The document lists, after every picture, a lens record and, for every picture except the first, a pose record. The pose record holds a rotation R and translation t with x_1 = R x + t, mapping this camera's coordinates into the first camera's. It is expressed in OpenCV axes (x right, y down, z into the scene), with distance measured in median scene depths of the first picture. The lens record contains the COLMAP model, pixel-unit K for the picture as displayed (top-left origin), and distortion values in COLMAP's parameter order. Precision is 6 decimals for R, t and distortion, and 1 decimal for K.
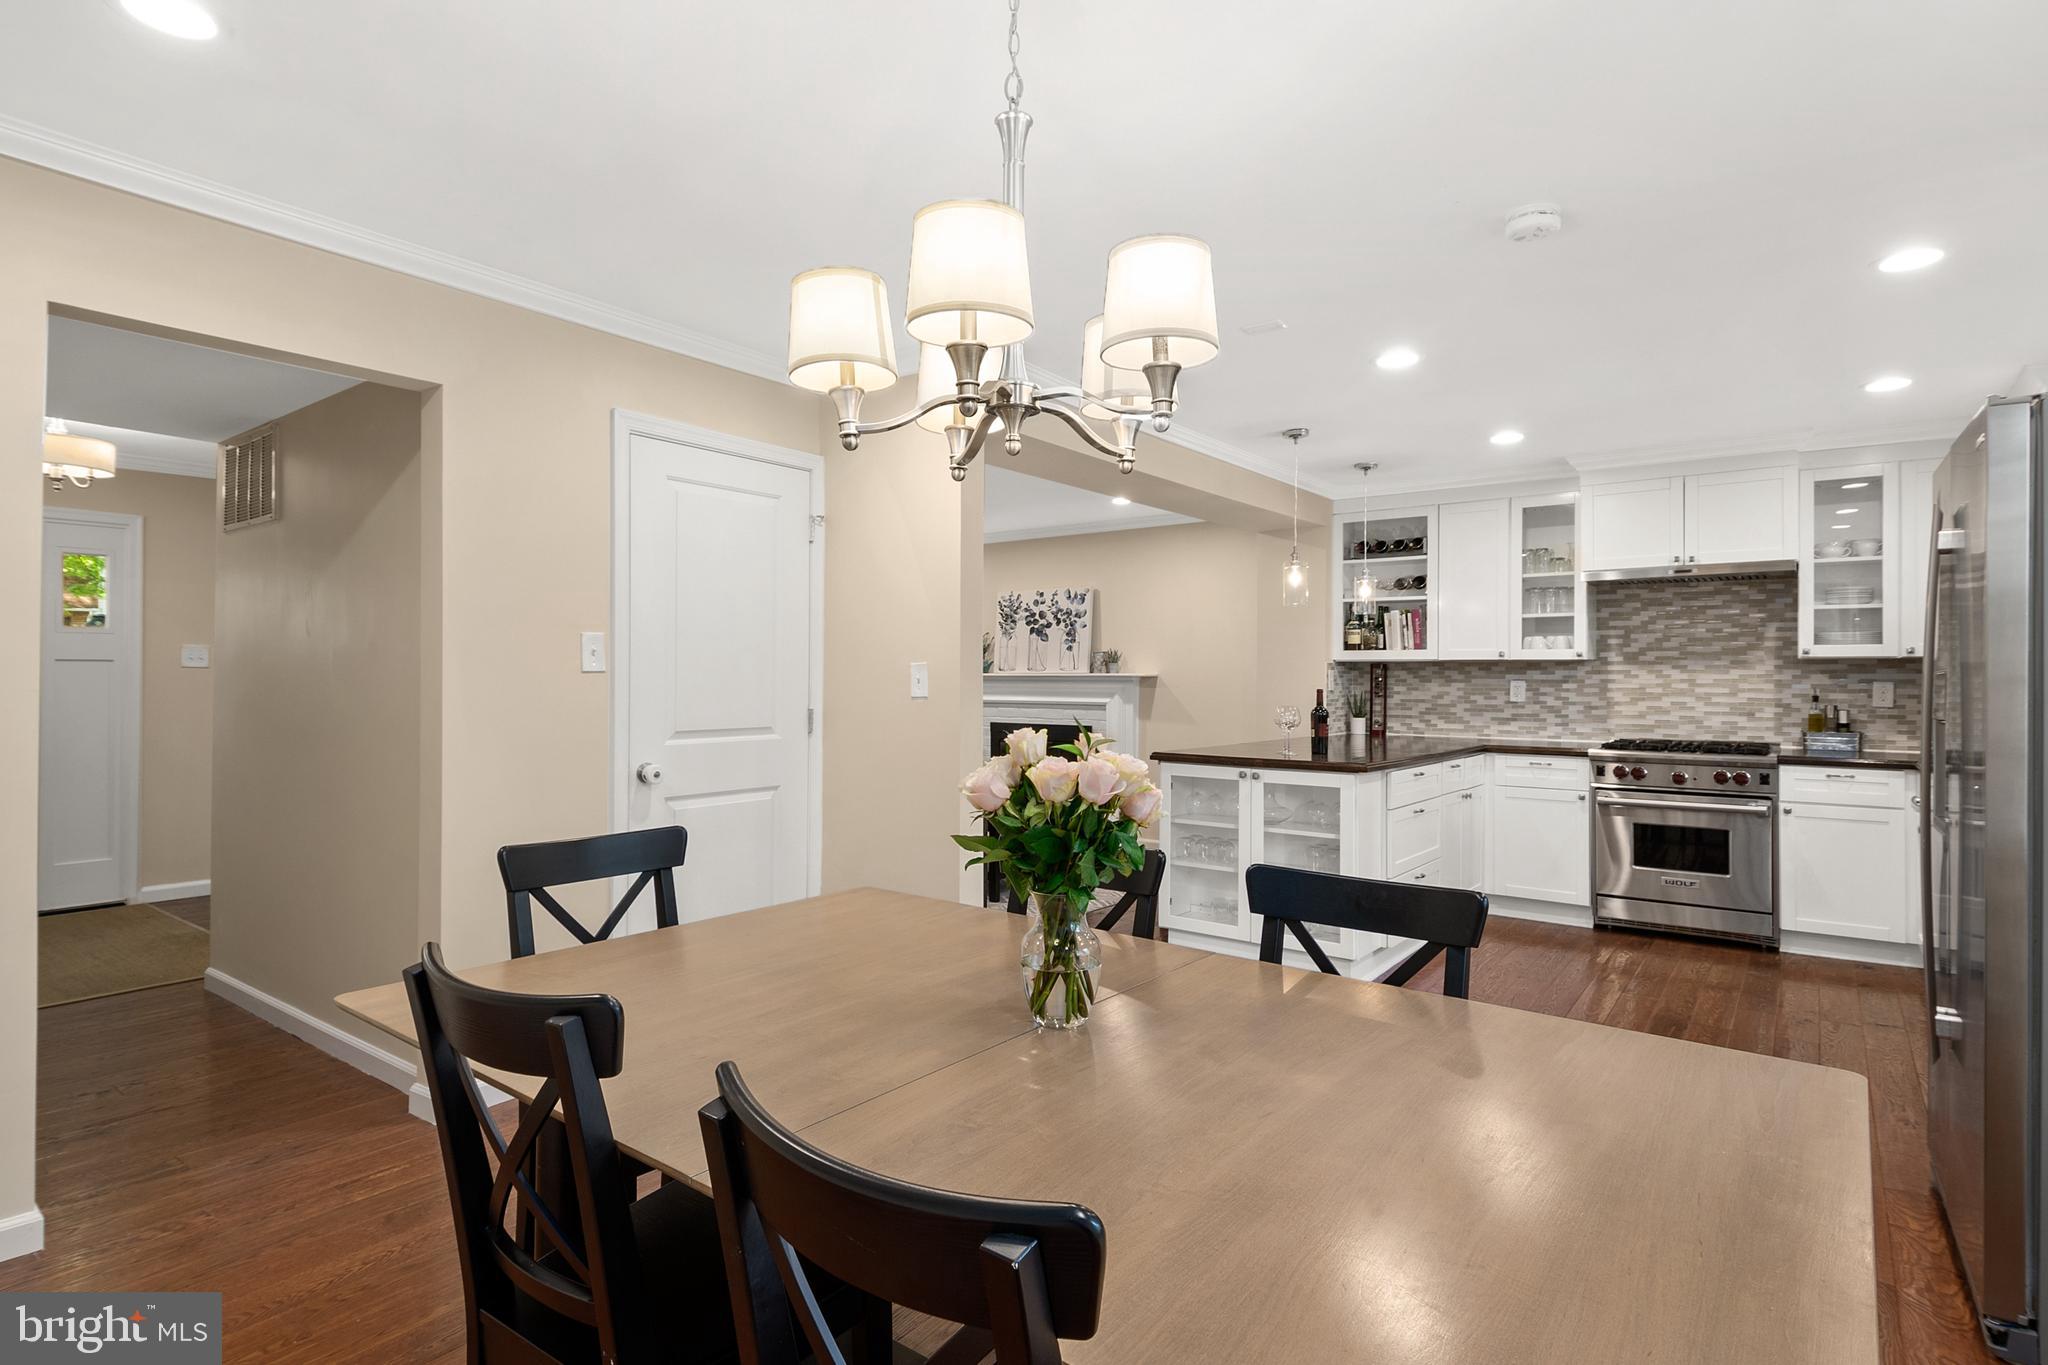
lens RADIAL K [[1039.3, 0, 1003.2], [0, 1039.3, 670.4], [0, 0, 1]] dist [0.020898, -0.024555]
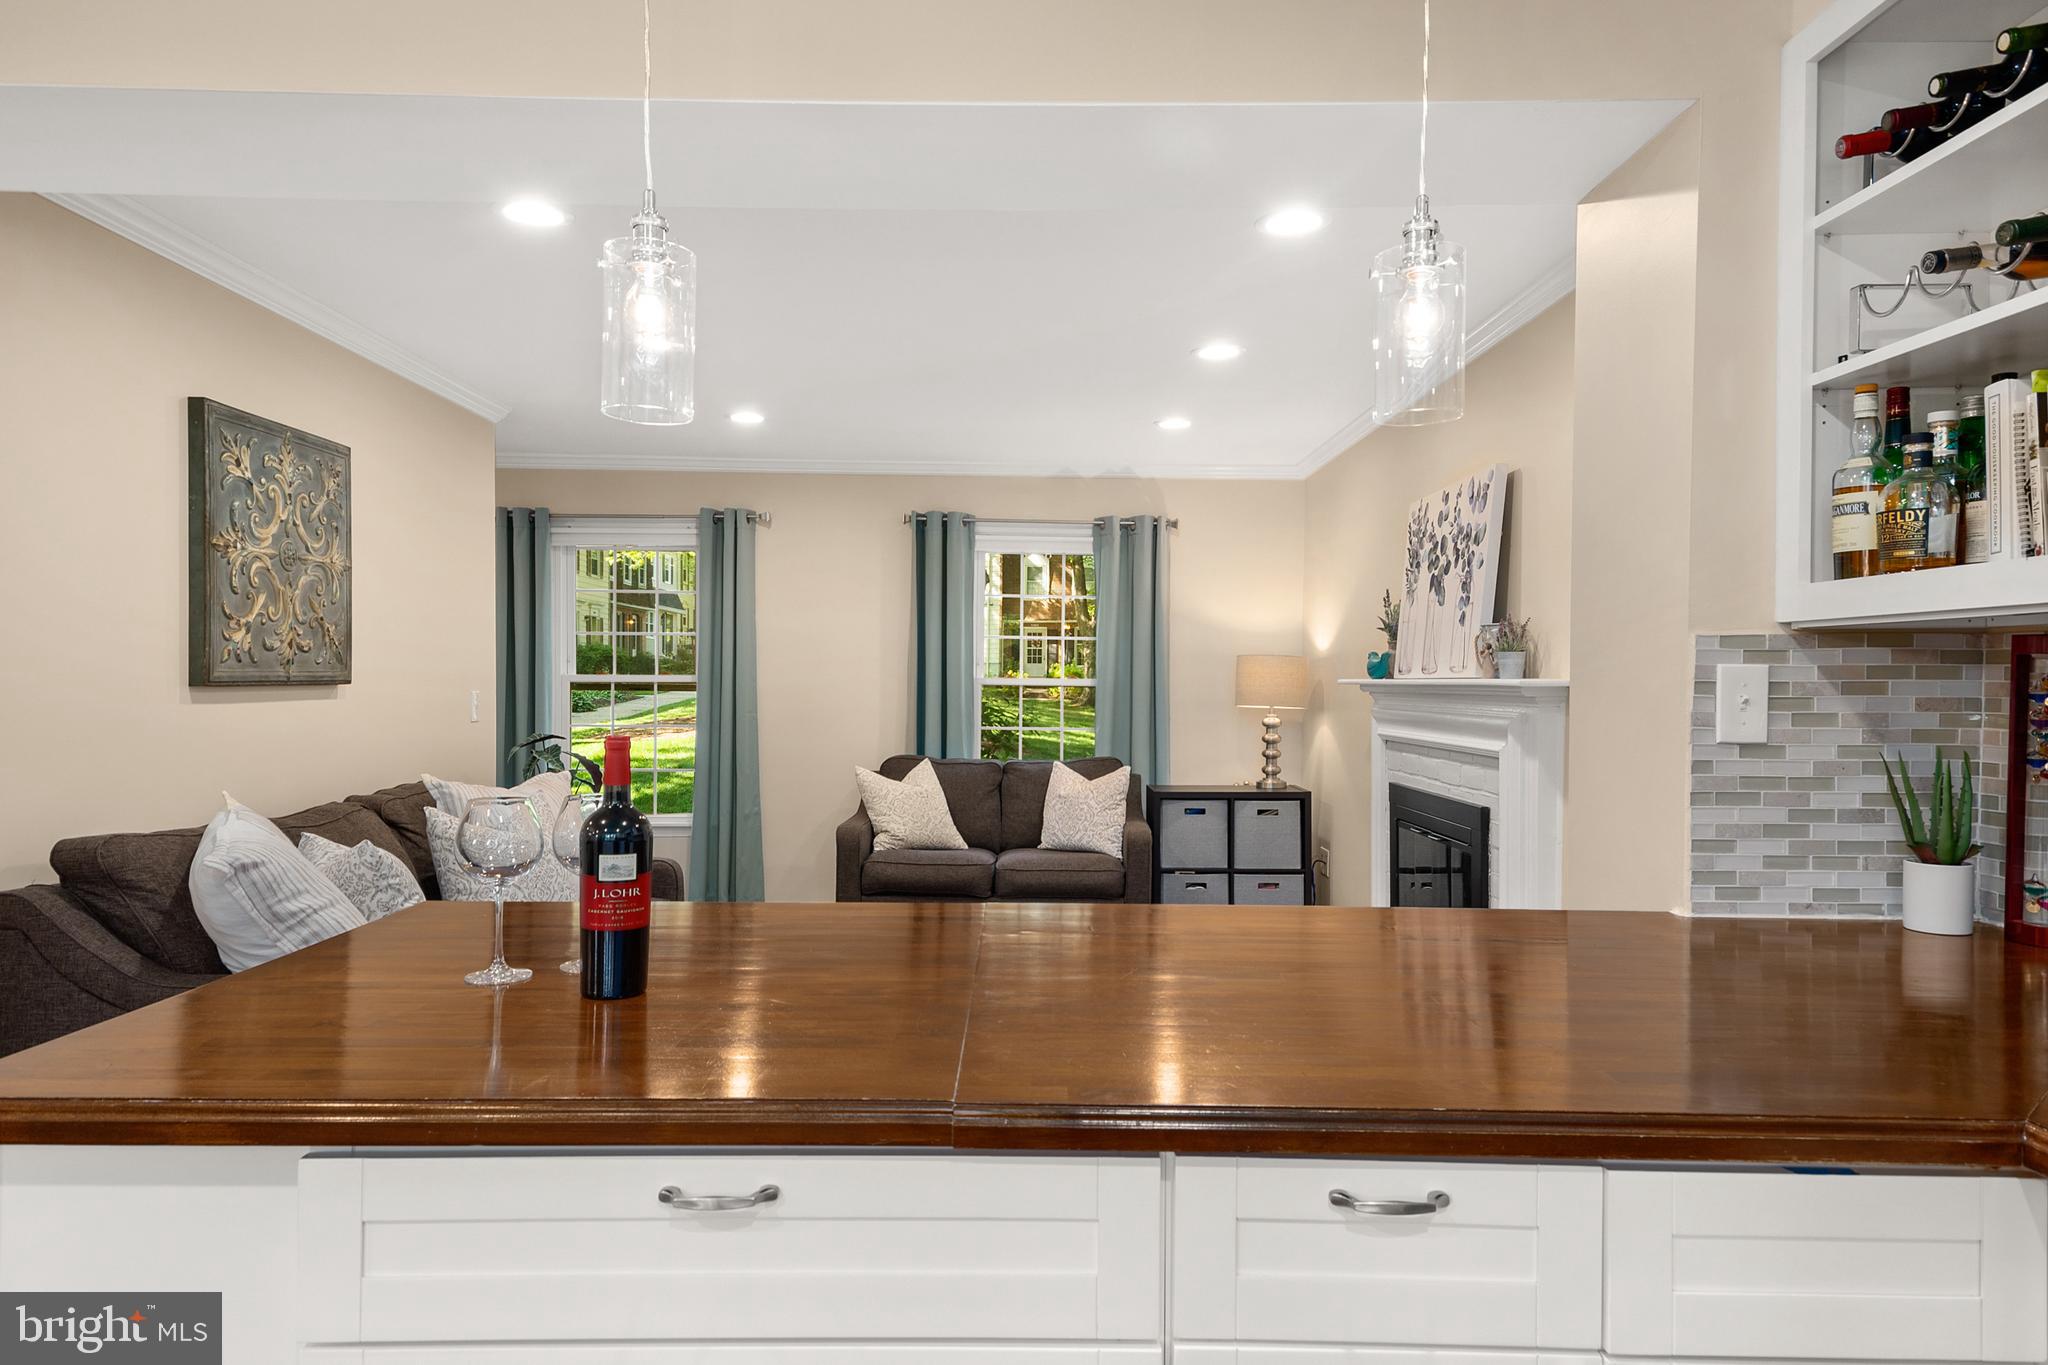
lens RADIAL K [[1303.6, 0, 1029.2], [0, 1303.6, 691.5], [0, 0, 1]] dist [0.081158, -0.056255]
pose [[0.621986, 0.007903, -0.782988, 0.515295], [-0.000020, 0.999949, 0.010078, 0.003805], [0.783028, -0.006253, 0.621955, 0.738329]]
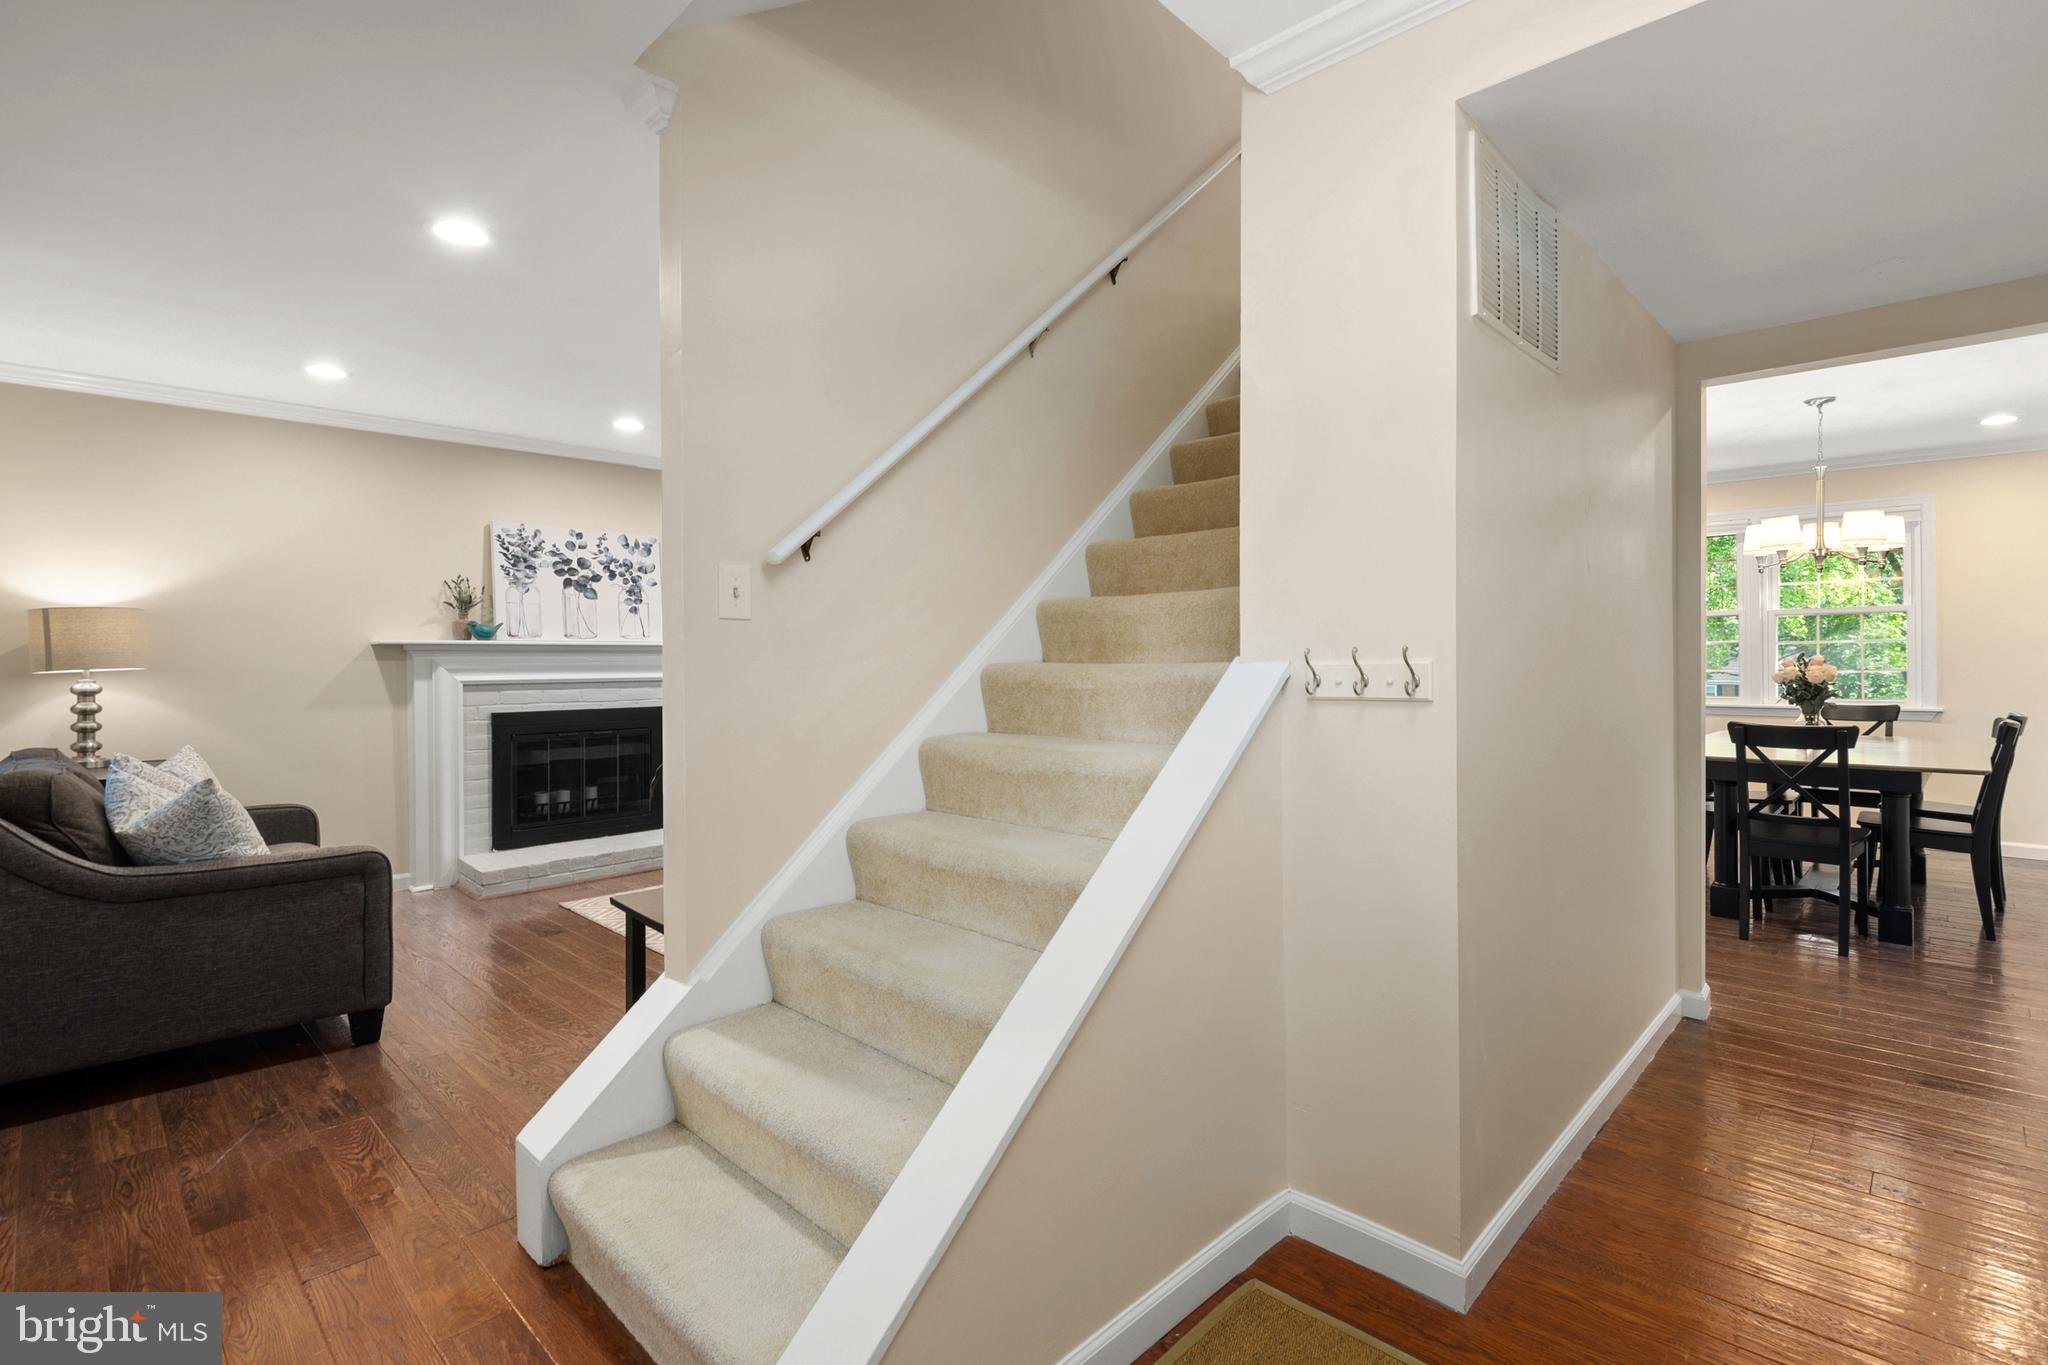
lens RADIAL K [[952.4, 0, 1058.6], [0, 952.4, 669.5], [0, 0, 1]] dist [0.012115, -0.015688]
pose [[0.095653, -0.016151, 0.995284, -0.870424], [-0.002364, 0.999862, 0.016452, 0.015215], [-0.995412, -0.003927, 0.095602, 0.845916]]
